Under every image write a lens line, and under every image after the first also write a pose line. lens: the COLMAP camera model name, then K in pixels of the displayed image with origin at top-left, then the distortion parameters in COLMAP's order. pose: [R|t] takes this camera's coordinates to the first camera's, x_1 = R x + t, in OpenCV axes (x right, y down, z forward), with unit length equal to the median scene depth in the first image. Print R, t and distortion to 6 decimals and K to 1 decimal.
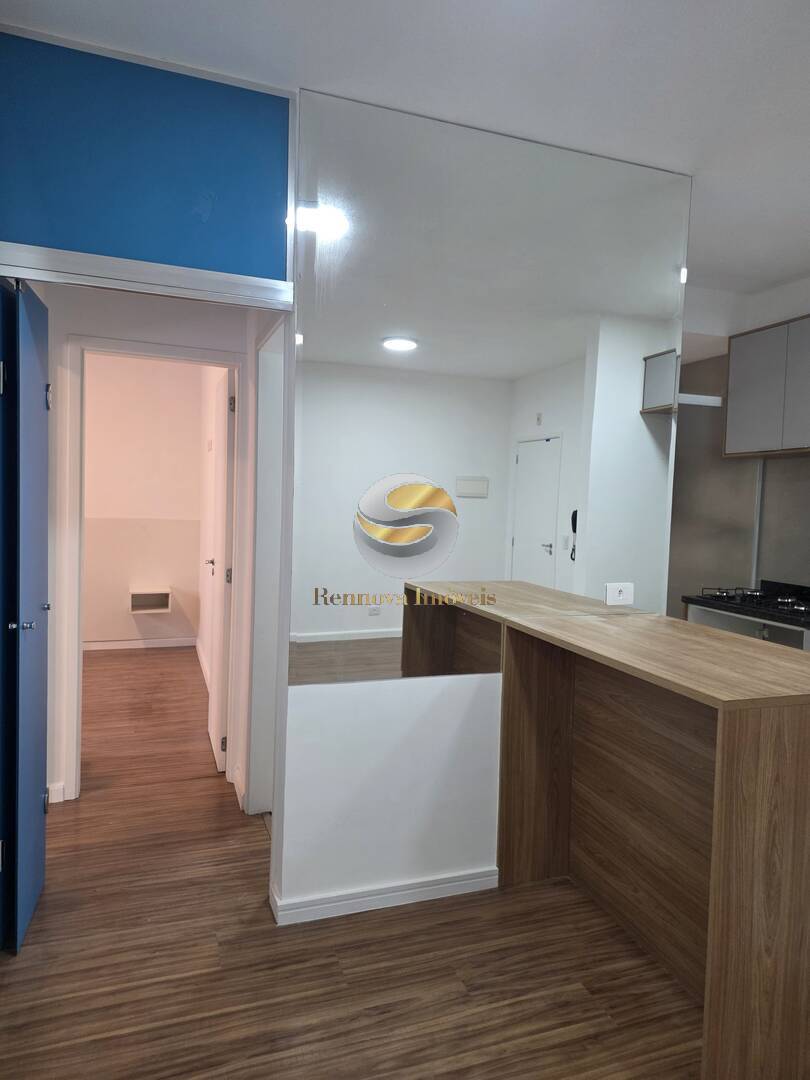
lens RADIAL K [[717.5, 0, 411.5], [0, 717.5, 540.6], [0, 0, 1]] dist [0.060495, -0.050230]
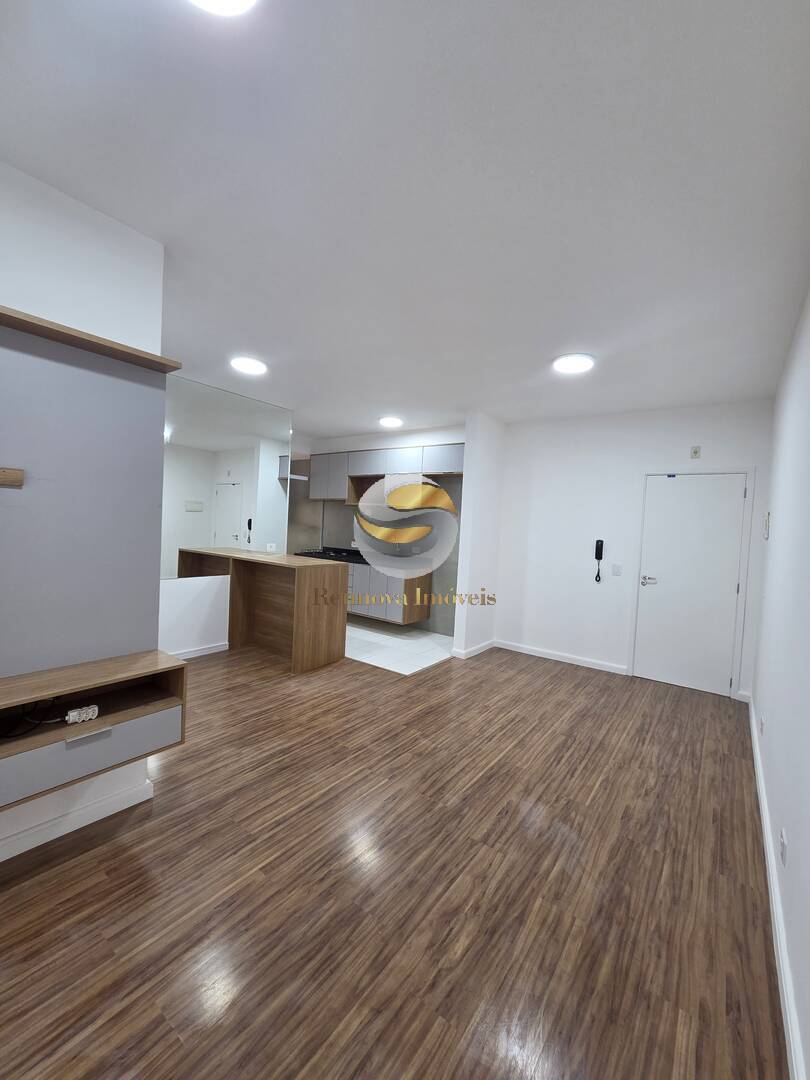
lens RADIAL K [[441.2, 0, 408.1], [0, 441.2, 539.3], [0, 0, 1]] dist [0.003068, -0.000634]
pose [[0.831815, -0.006790, 0.555011, -0.260395], [0.006162, 0.999977, 0.002999, 0.040822], [-0.555018, 0.000926, 0.831838, -0.861912]]
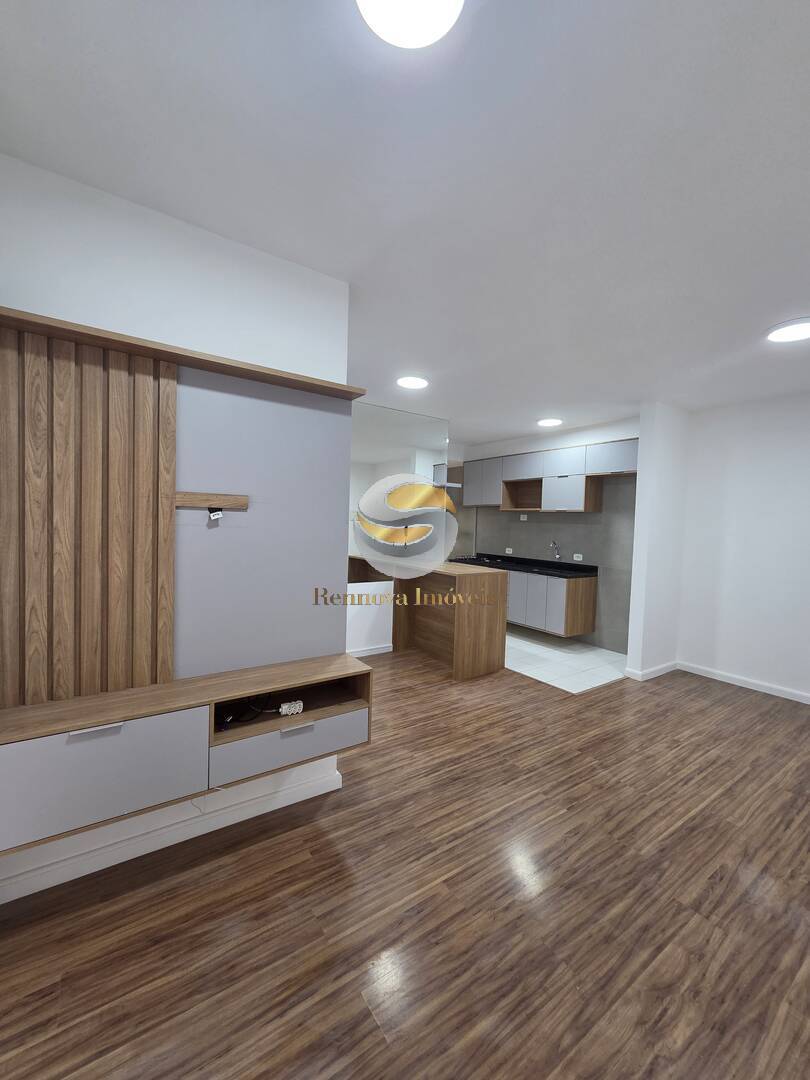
lens RADIAL K [[441.2, 0, 408.1], [0, 441.2, 539.3], [0, 0, 1]] dist [0.003068, -0.000634]
pose [[0.965233, -0.010407, 0.261183, -0.301440], [0.012869, 0.999887, -0.007719, 0.023384], [-0.261073, 0.010812, 0.965259, -0.822066]]
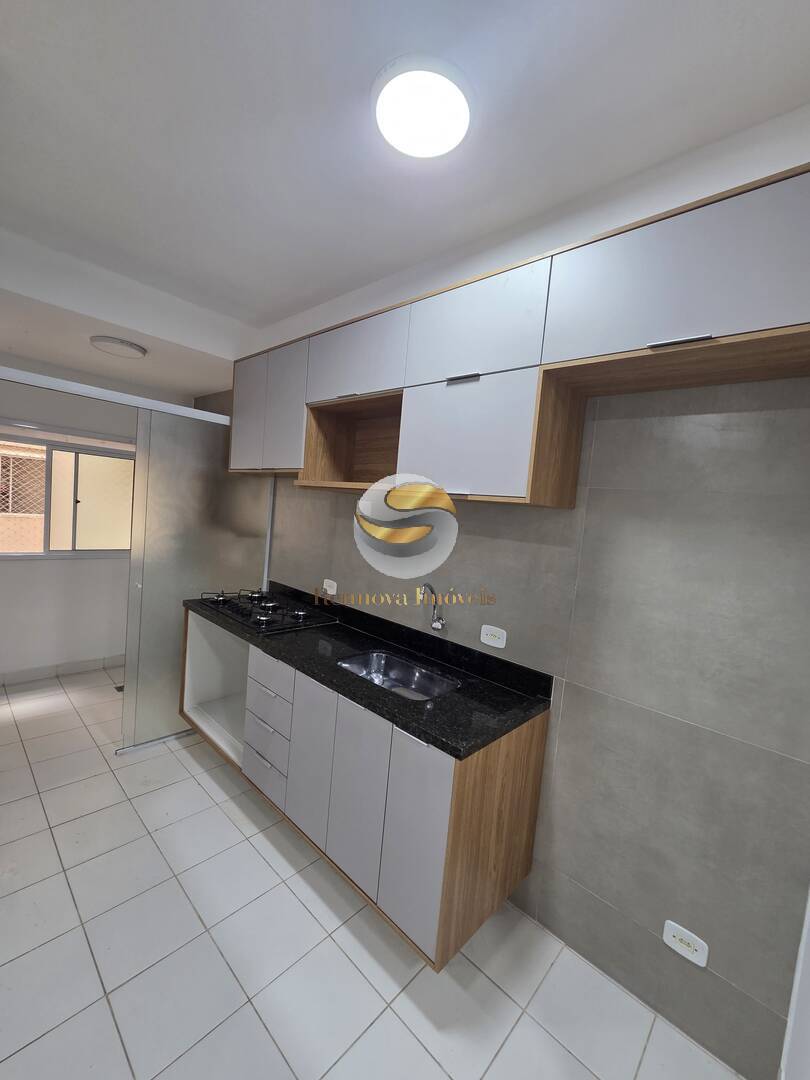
lens RADIAL K [[441.2, 0, 408.1], [0, 441.2, 539.3], [0, 0, 1]] dist [0.003068, -0.000634]
pose [[0.887501, 0.017817, 0.460461, 0.584892], [-0.036285, 0.998852, 0.031287, -0.071117], [-0.459375, -0.044475, 0.887128, 0.449782]]
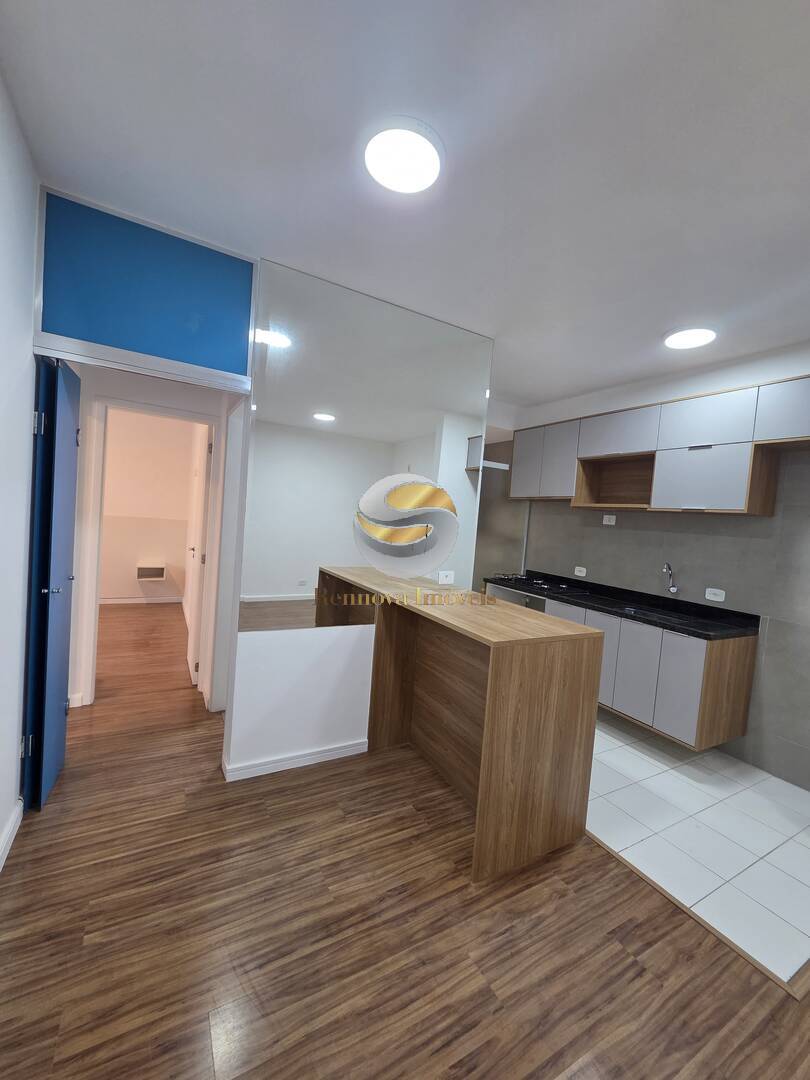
lens RADIAL K [[441.2, 0, 408.1], [0, 441.2, 539.3], [0, 0, 1]] dist [0.003068, -0.000634]
pose [[0.984419, 0.037786, 0.171729, 0.018752], [-0.038132, 0.999272, -0.001289, -0.012001], [-0.171652, -0.005279, 0.985143, -0.012537]]
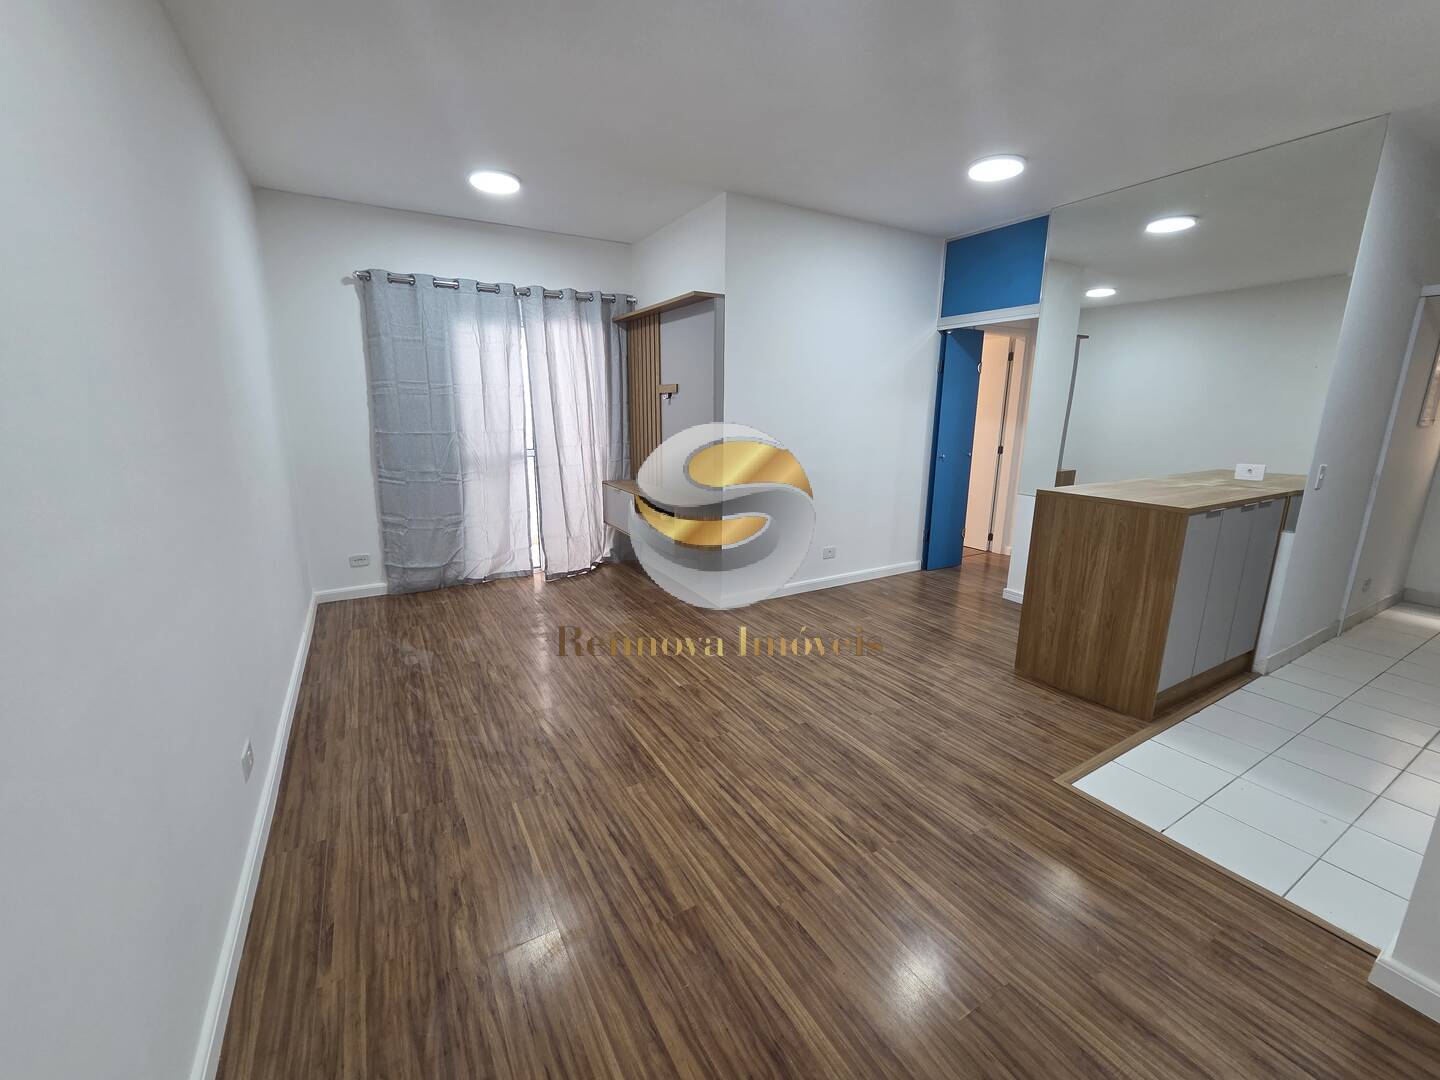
lens RADIAL K [[588.3, 0, 717.1], [0, 588.3, 536.4], [0, 0, 1]] dist [0.003068, -0.000634]
pose [[0.180710, 0.184759, -0.966027, 1.277711], [-0.059249, 0.982459, 0.176819, 0.058822], [0.981750, 0.025283, 0.188486, -0.215551]]
